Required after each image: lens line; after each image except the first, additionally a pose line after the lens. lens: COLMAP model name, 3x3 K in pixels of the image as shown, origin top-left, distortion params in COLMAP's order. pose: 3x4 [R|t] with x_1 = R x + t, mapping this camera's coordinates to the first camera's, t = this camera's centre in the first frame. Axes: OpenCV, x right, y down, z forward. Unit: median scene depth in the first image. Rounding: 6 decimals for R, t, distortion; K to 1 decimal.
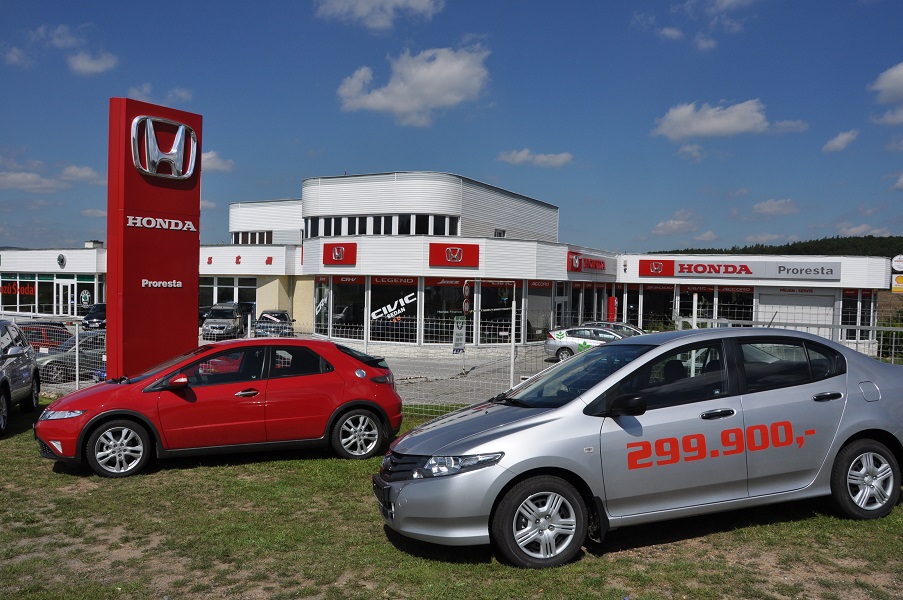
lens RADIAL K [[736.7, 0, 451.2], [0, 736.7, 309.4], [0, 0, 1]] dist [-0.153766, 0.068224]
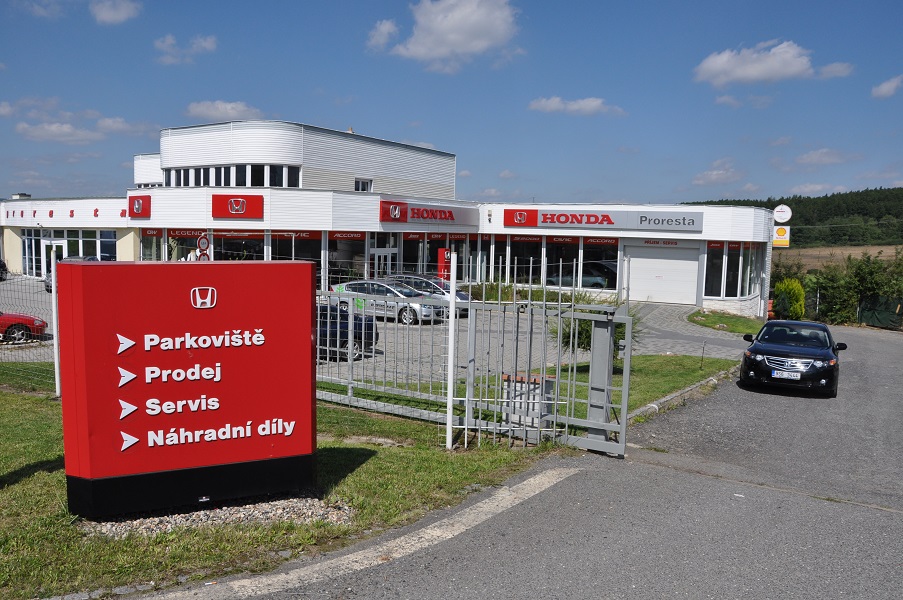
lens RADIAL K [[736.7, 0, 451.8], [0, 736.7, 307.6], [0, 0, 1]] dist [-0.153766, 0.068224]
pose [[0.998540, 0.006856, -0.053577, 0.252160], [-0.003316, 0.997821, 0.065892, -0.003235], [0.053912, -0.065618, 0.996387, 0.037850]]
